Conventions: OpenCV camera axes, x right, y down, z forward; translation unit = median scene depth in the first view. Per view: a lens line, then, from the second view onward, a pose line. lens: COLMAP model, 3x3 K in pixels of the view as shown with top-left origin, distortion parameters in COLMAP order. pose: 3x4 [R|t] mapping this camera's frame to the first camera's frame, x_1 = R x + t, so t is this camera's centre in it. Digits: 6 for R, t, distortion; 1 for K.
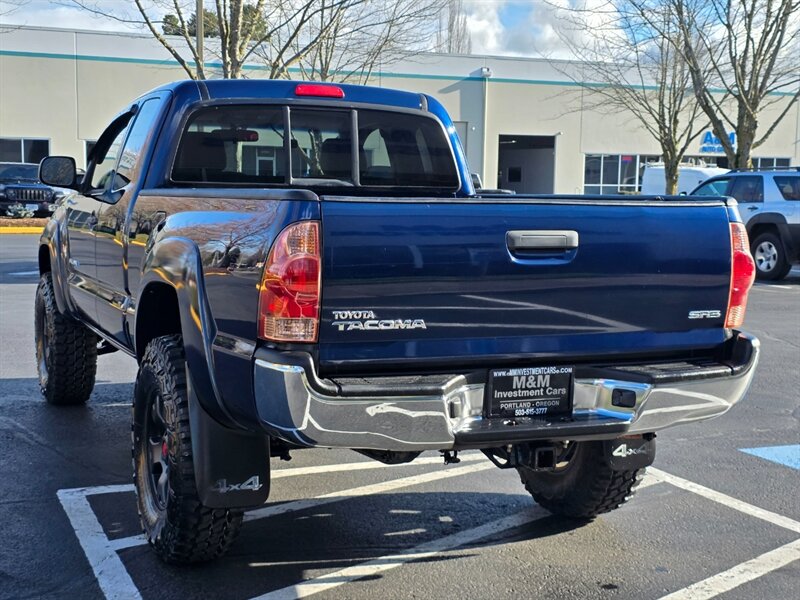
lens RADIAL K [[1132.7, 0, 396.8], [0, 1132.7, 311.3], [0, 0, 1]] dist [0.135697, -0.348836]
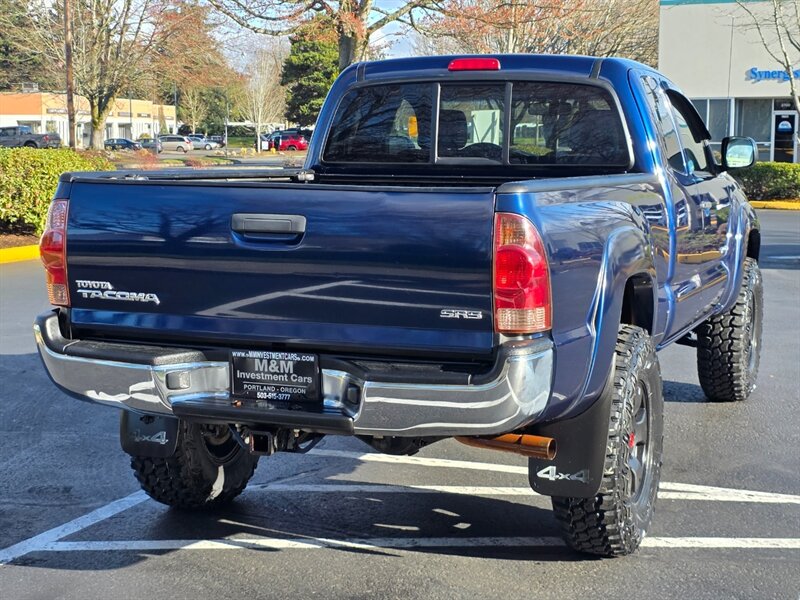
lens RADIAL K [[1374.2, 0, 424.6], [0, 1374.2, 315.6], [0, 0, 1]] dist [0.143763, -0.156258]
pose [[0.727724, 0.074155, -0.681850, 0.903501], [-0.069373, 0.996998, 0.034389, -0.028759], [0.682353, 0.022276, 0.730683, 0.180122]]
